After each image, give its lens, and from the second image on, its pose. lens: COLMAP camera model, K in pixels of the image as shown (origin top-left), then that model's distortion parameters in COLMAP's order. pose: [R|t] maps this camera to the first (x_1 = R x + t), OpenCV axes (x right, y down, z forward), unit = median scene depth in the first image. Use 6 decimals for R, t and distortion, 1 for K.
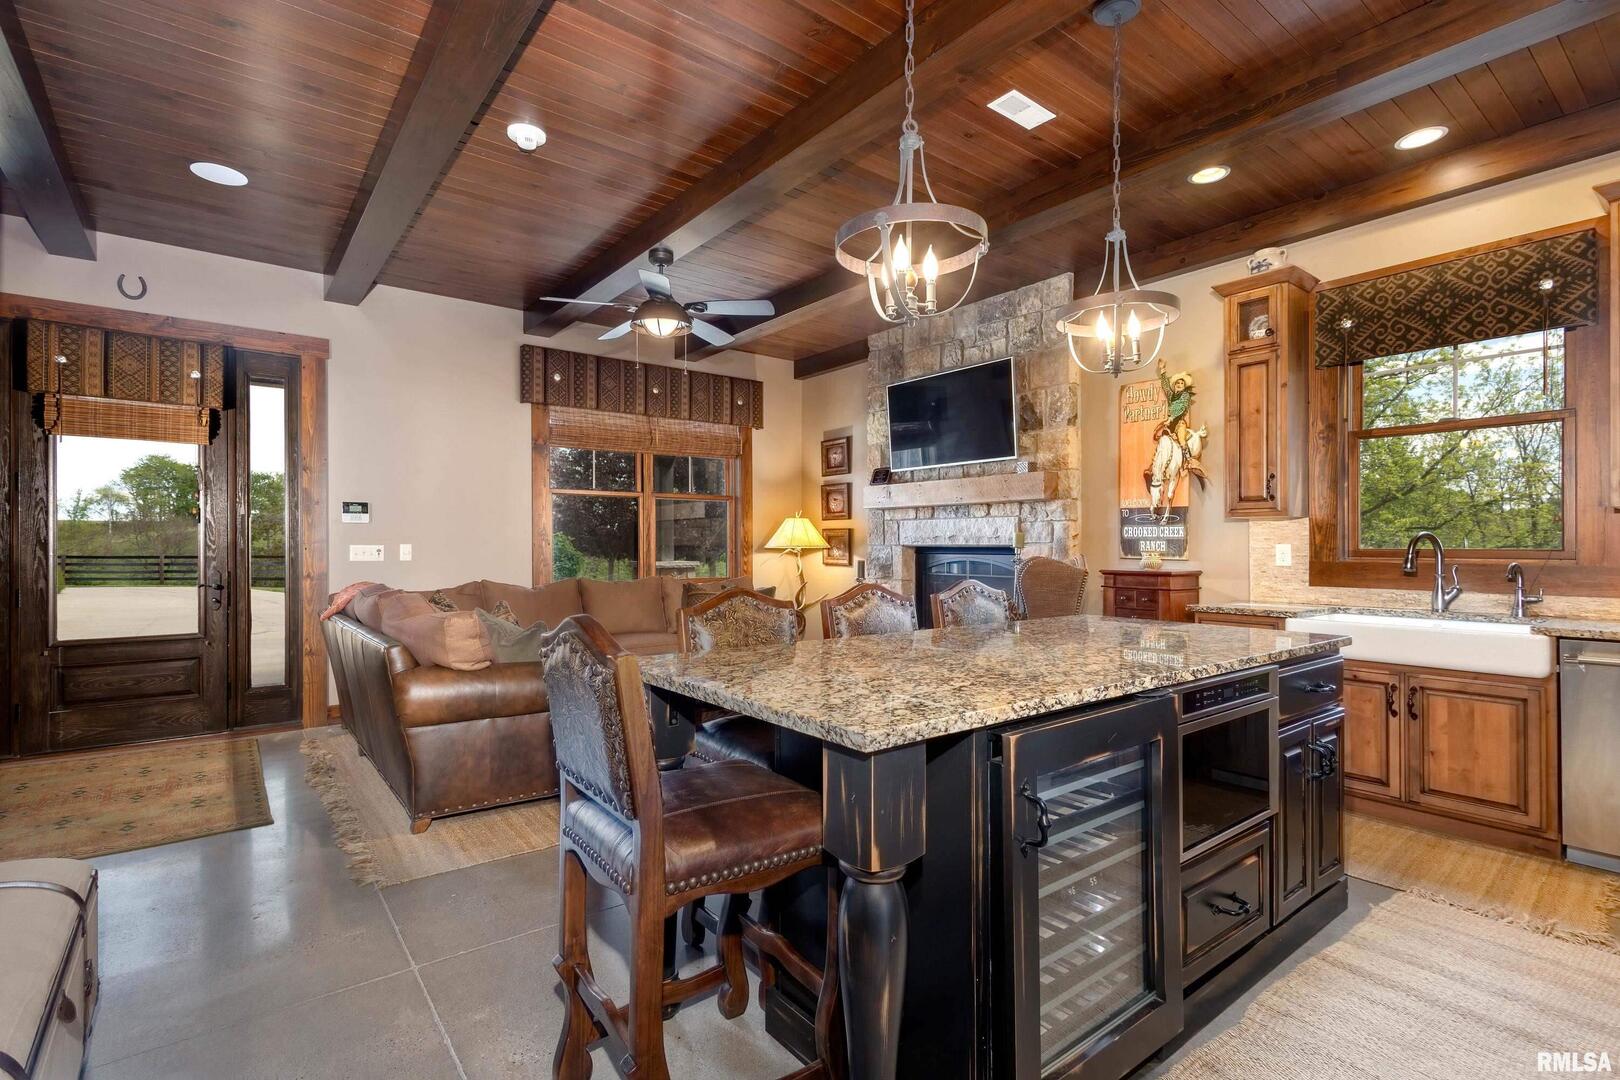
lens RADIAL K [[757.4, 0, 804.2], [0, 757.4, 538.1], [0, 0, 1]] dist [0.012241, -0.000727]
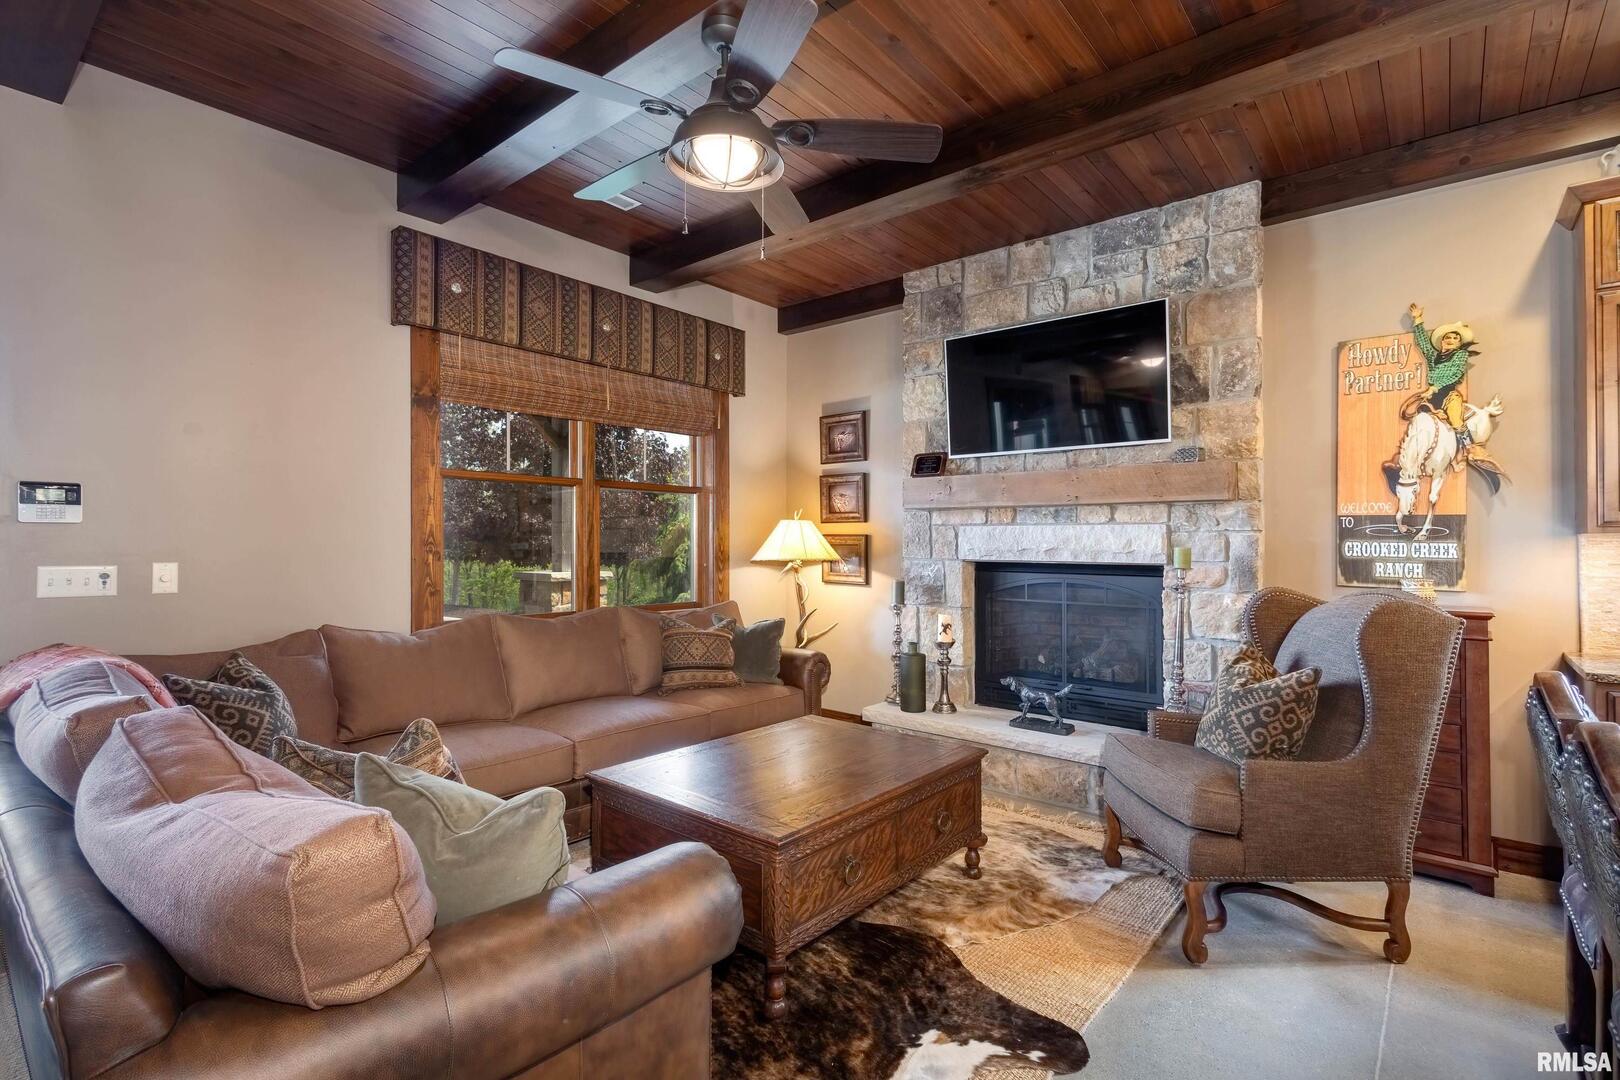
lens RADIAL K [[757.4, 0, 819.0], [0, 757.4, 535.4], [0, 0, 1]] dist [0.012241, -0.000727]
pose [[0.976238, 0.007236, 0.216579, -0.170580], [-0.007425, 0.999972, 0.000059, -0.013779], [-0.216573, -0.001665, 0.976265, 0.334584]]
